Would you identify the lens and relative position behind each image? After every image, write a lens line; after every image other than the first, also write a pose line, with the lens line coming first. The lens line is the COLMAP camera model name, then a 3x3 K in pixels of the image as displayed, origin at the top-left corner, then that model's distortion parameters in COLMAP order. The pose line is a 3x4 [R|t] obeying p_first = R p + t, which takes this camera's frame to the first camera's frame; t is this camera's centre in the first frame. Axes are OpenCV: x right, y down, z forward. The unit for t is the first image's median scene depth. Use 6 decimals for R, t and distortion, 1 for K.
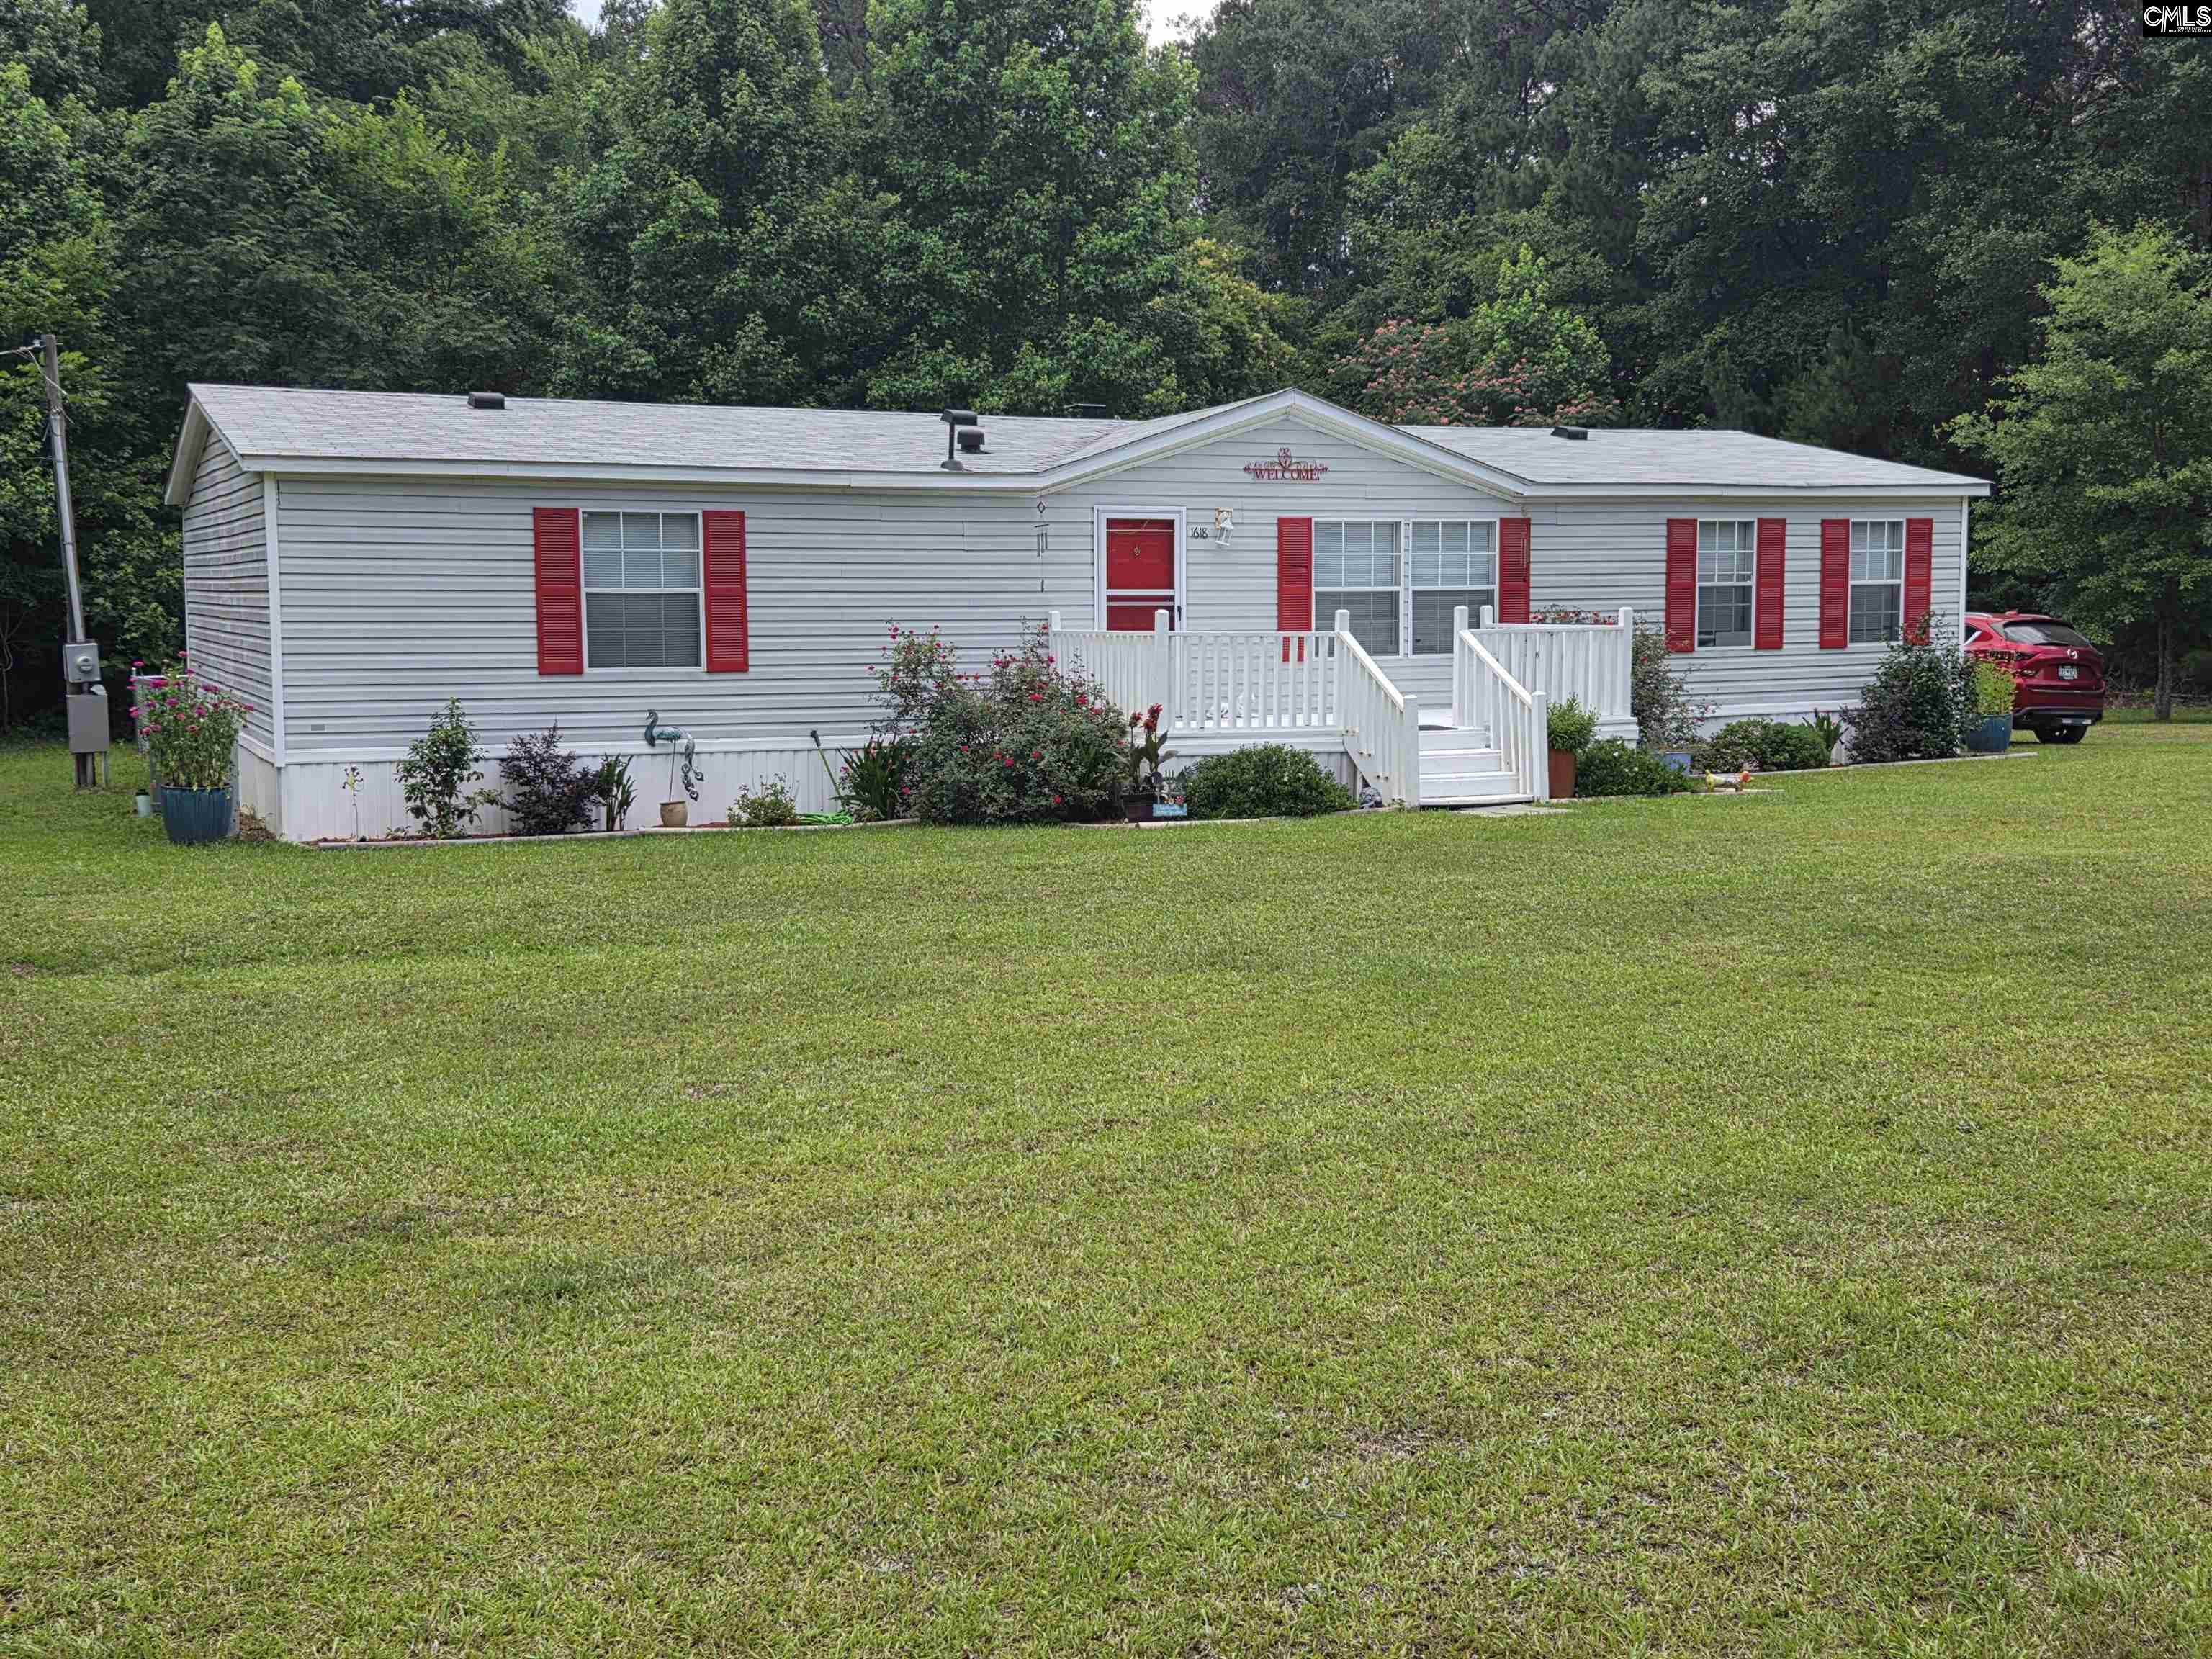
lens RADIAL K [[2365.4, 0, 1097.9], [0, 2365.4, 834.6], [0, 0, 1]] dist [0.104608, -0.012104]
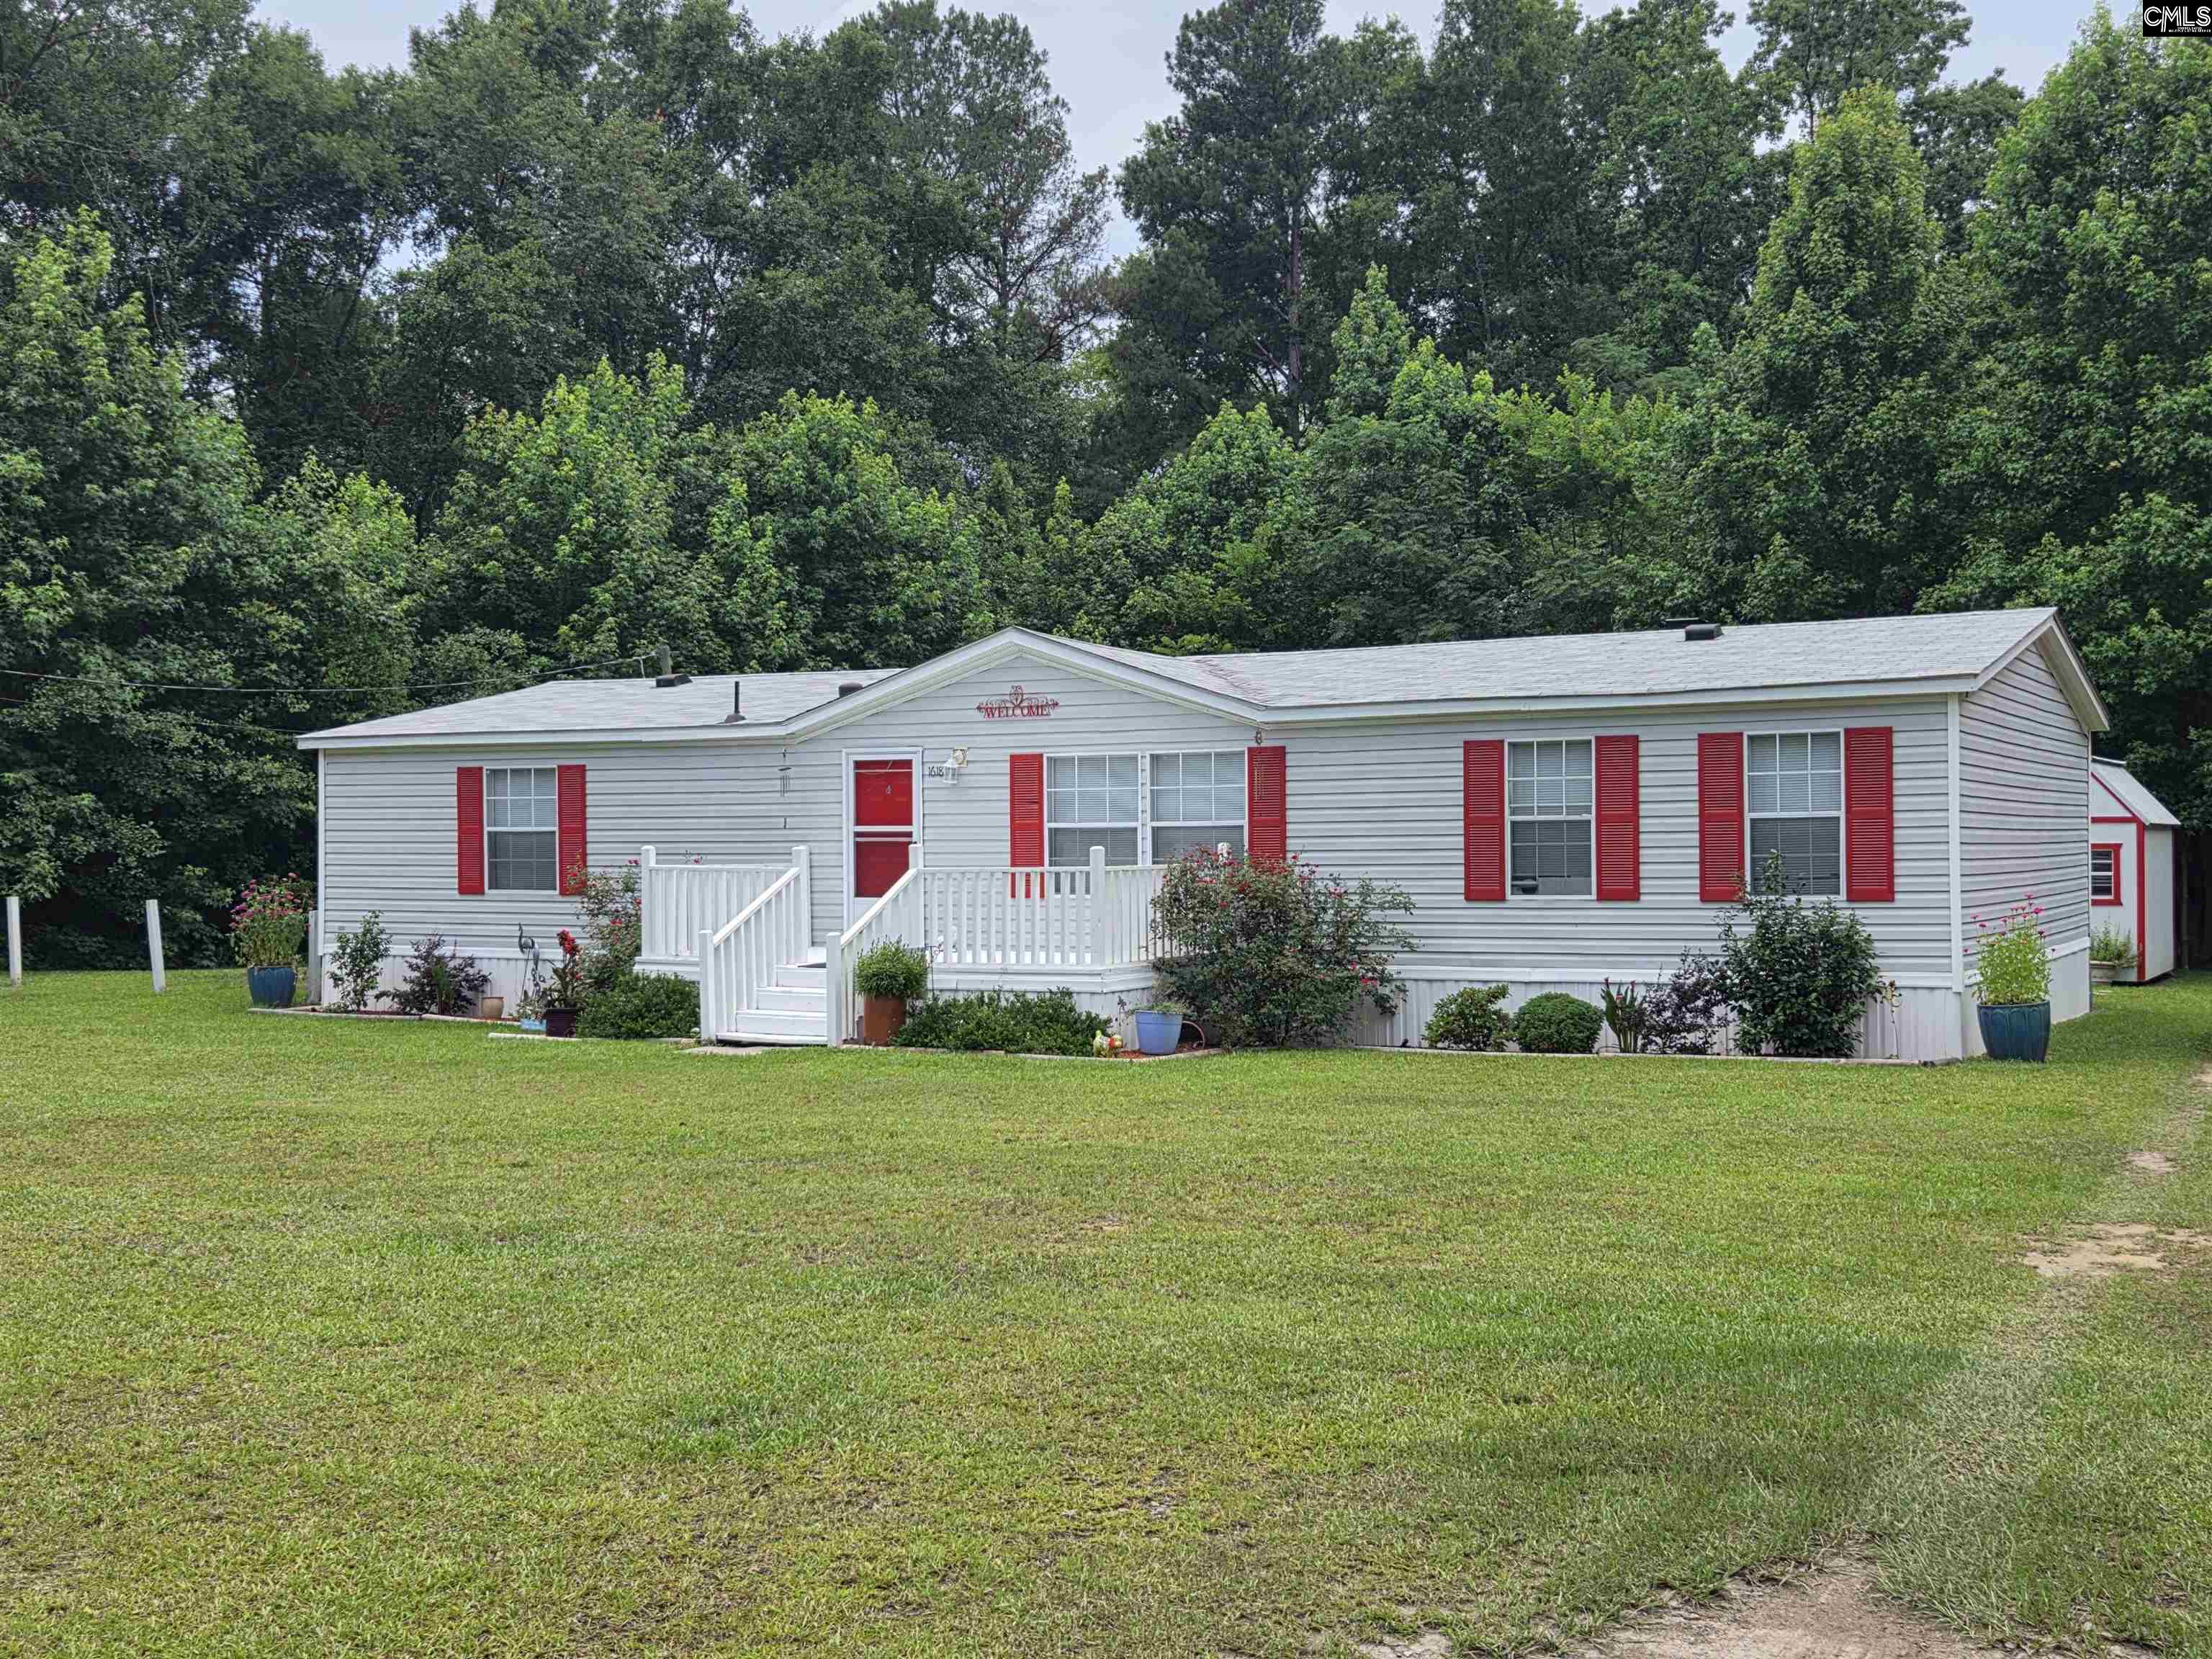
lens RADIAL K [[2365.4, 0, 1097.9], [0, 2365.4, 834.6], [0, 0, 1]] dist [0.104608, -0.012104]
pose [[0.589809, 0.002562, -0.807539, 0.897760], [-0.074861, 0.995862, -0.051518, -0.050949], [0.804066, 0.090838, 0.587560, 0.443336]]
